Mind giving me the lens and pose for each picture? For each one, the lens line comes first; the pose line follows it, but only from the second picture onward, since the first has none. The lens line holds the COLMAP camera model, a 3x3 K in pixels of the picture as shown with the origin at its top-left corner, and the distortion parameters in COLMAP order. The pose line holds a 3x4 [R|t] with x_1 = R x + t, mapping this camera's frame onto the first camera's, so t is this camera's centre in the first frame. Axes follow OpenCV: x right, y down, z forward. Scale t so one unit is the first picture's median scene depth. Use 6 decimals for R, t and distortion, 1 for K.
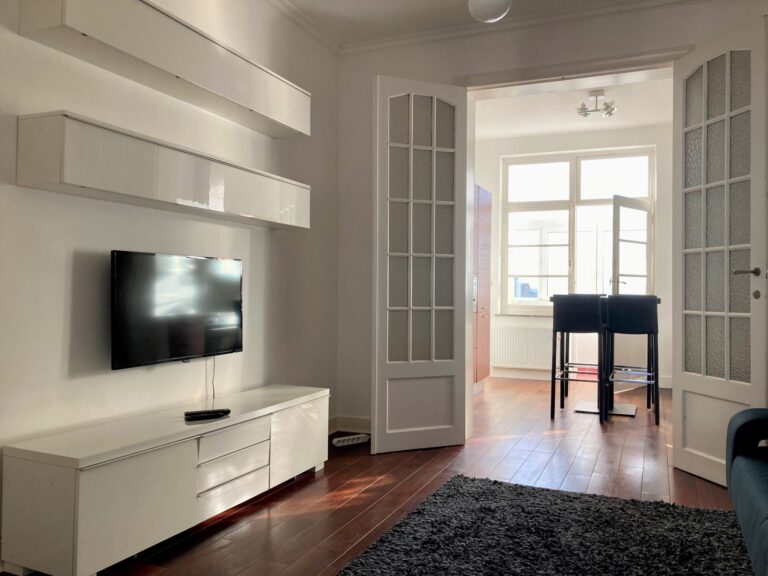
lens RADIAL K [[628.0, 0, 384.0], [0, 628.0, 288.0], [0, 0, 1]] dist [0.020515, 0.002925]
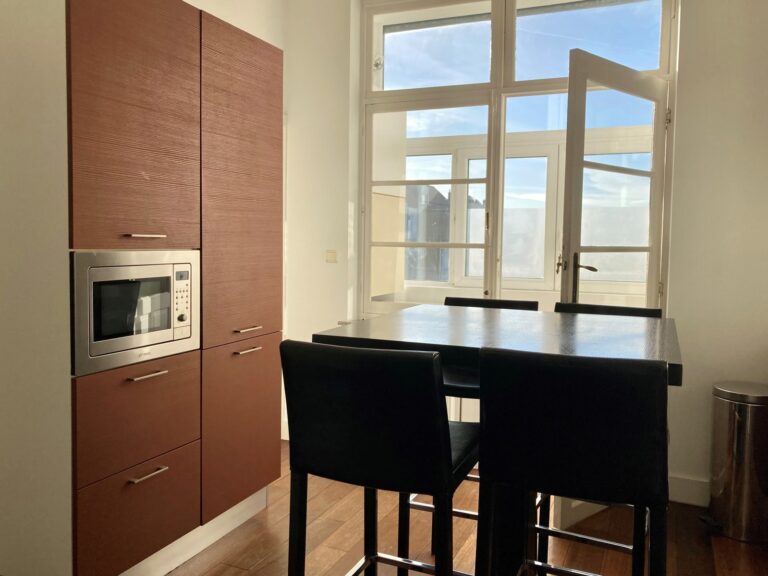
lens RADIAL K [[628.0, 0, 384.0], [0, 628.0, 288.0], [0, 0, 1]] dist [0.020515, 0.002925]
pose [[0.999780, 0.004545, -0.020466, 0.291196], [-0.003014, 0.997236, 0.074234, -0.029150], [0.020746, -0.074156, 0.997031, 0.671084]]
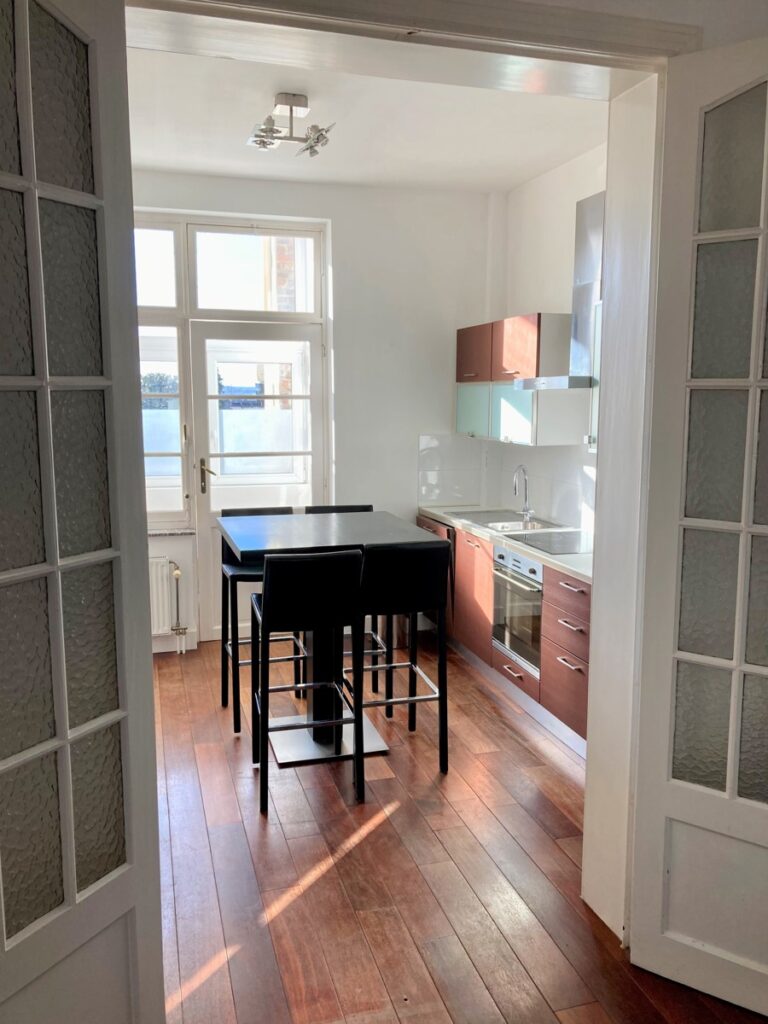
lens RADIAL K [[837.4, 0, 384.0], [0, 837.4, 512.0], [0, 0, 1]] dist [0.020515, 0.002925]
pose [[0.766087, -0.099403, 0.635004, -0.038942], [0.001312, 0.988208, 0.153110, -0.101972], [-0.642736, -0.116462, 0.757184, 0.448505]]
